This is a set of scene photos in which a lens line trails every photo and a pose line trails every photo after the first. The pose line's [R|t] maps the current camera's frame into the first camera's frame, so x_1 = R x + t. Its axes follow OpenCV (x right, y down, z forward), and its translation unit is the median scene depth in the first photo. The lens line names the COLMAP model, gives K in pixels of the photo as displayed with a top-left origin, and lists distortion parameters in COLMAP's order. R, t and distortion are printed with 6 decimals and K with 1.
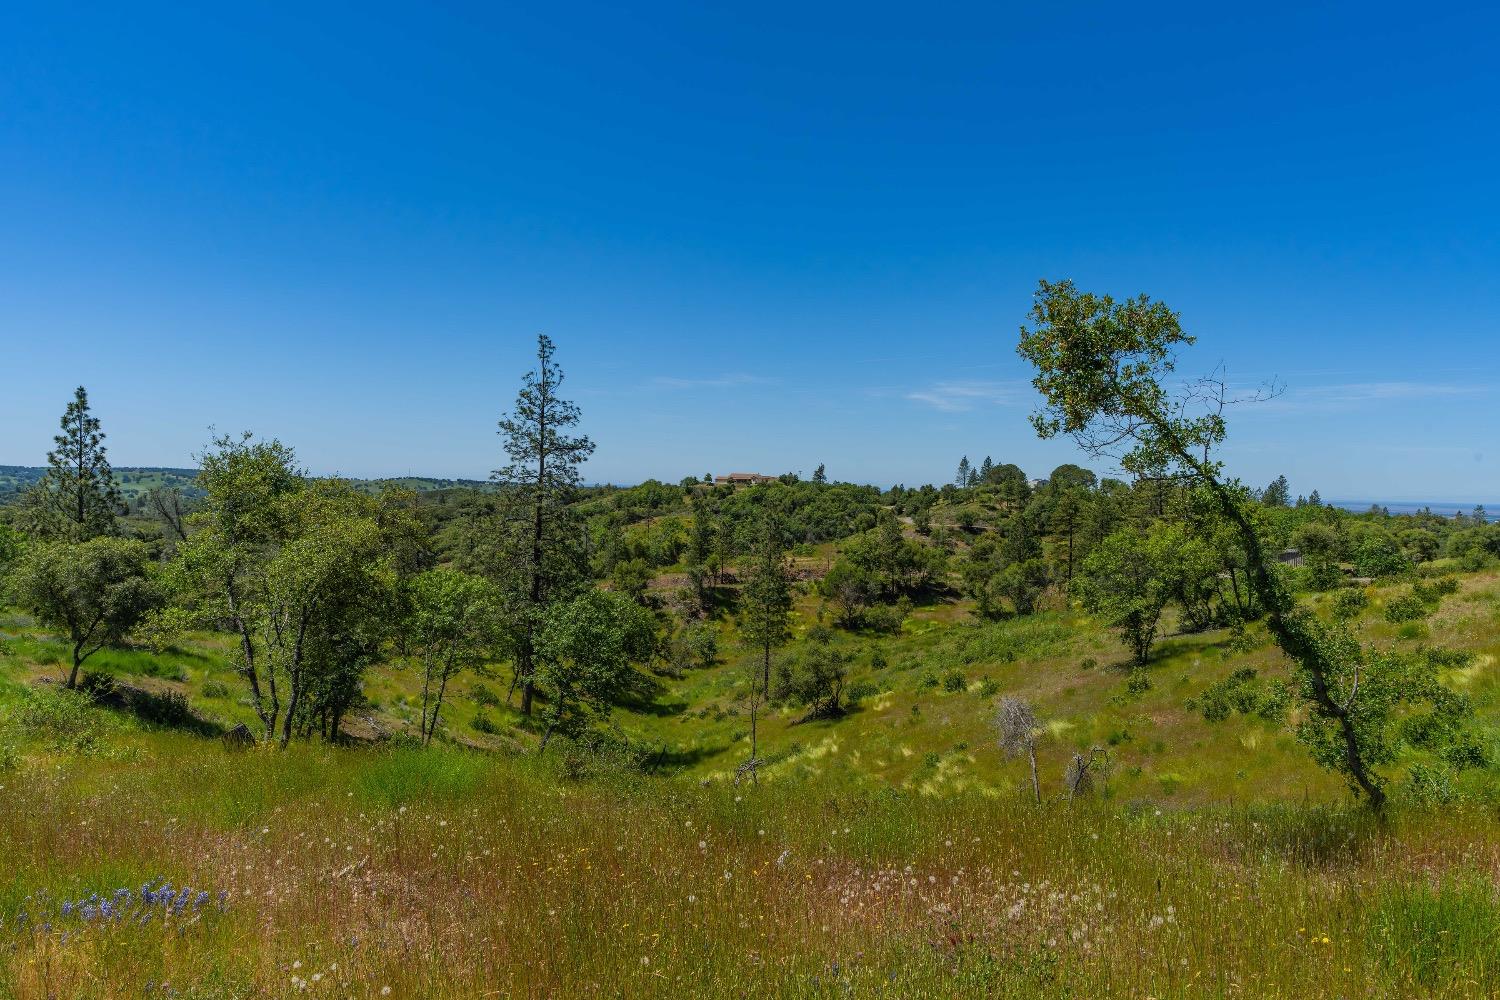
lens RADIAL K [[967.7, 0, 744.7], [0, 967.7, 503.2], [0, 0, 1]] dist [-0.006976, 0.001654]
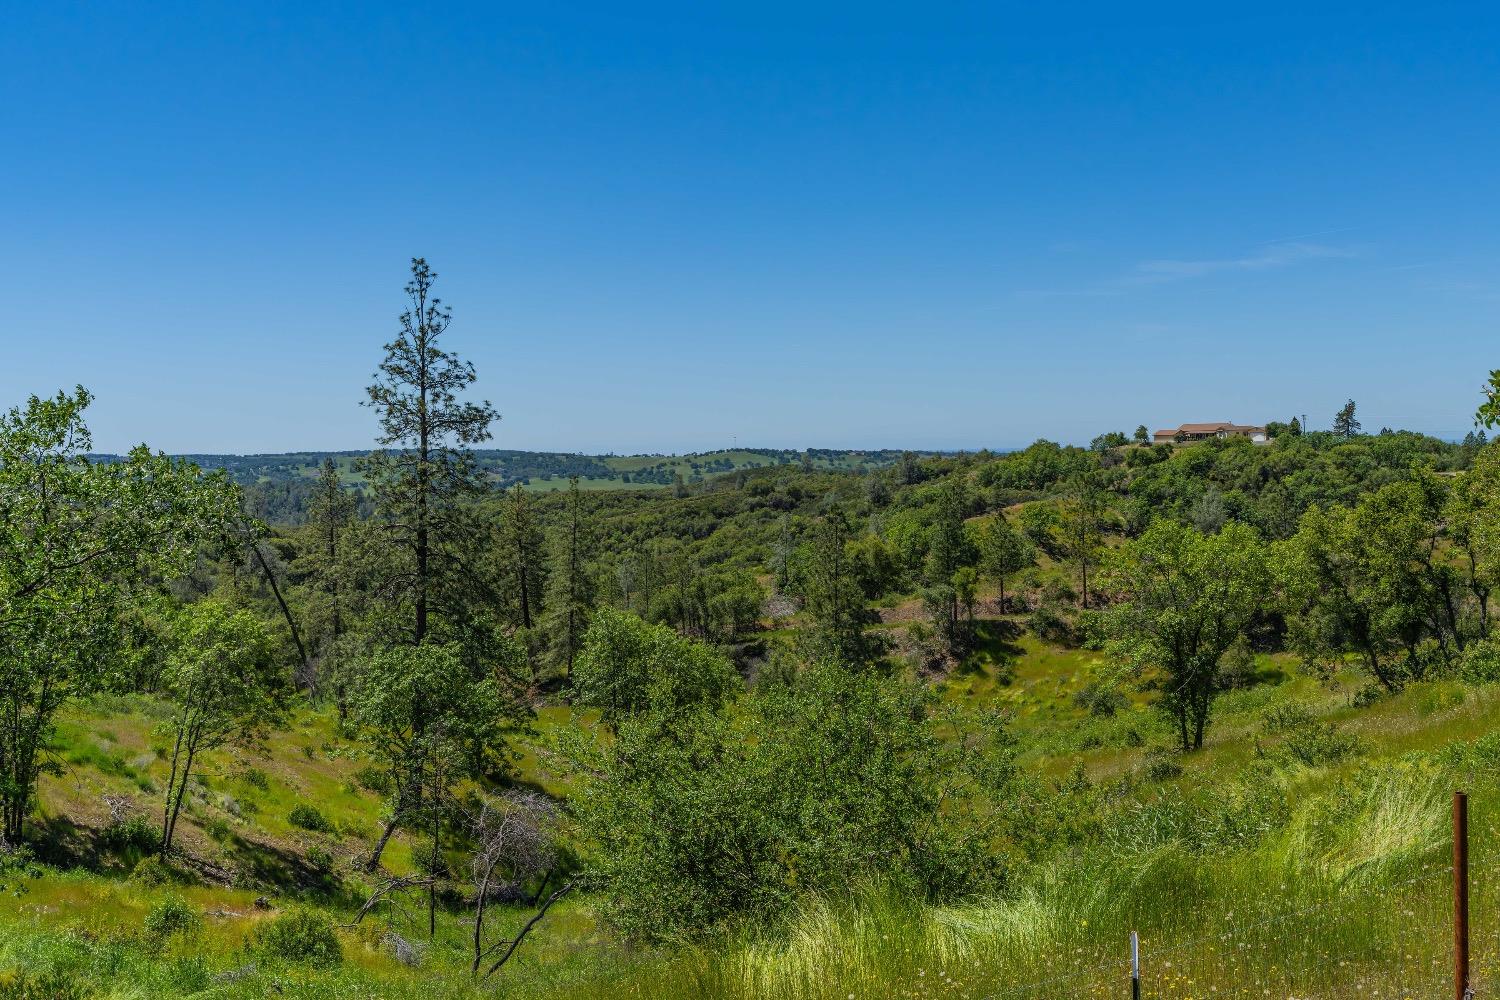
lens RADIAL K [[1602.7, 0, 750.9], [0, 1602.7, 497.9], [0, 0, 1]] dist [0.013101, 0.000000]
pose [[0.939636, -0.028661, -0.340973, 0.240093], [0.032593, 0.999452, 0.005809, -0.001089], [0.340619, -0.016572, 0.940055, -0.000495]]
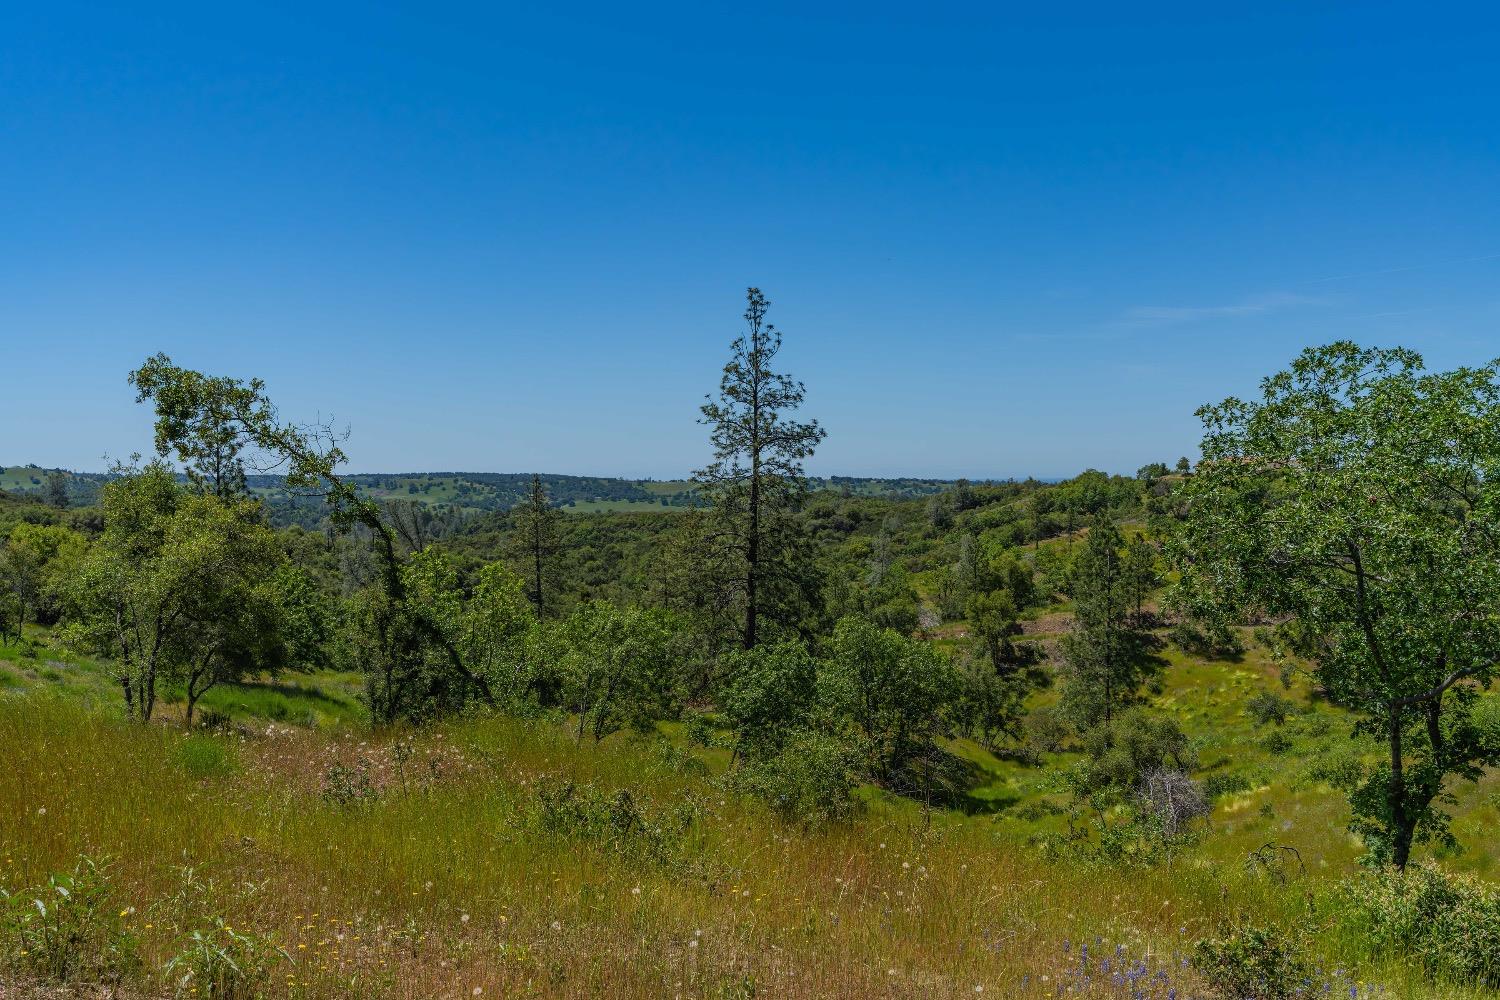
lens RADIAL K [[1481.2, 0, 744.9], [0, 1481.2, 498.2], [0, 0, 1]] dist [0.021874, 0.000000]
pose [[0.936805, -0.022615, -0.349121, 0.109552], [0.020300, 0.999741, -0.010289, 0.000441], [0.349264, 0.002552, 0.937021, -0.047489]]
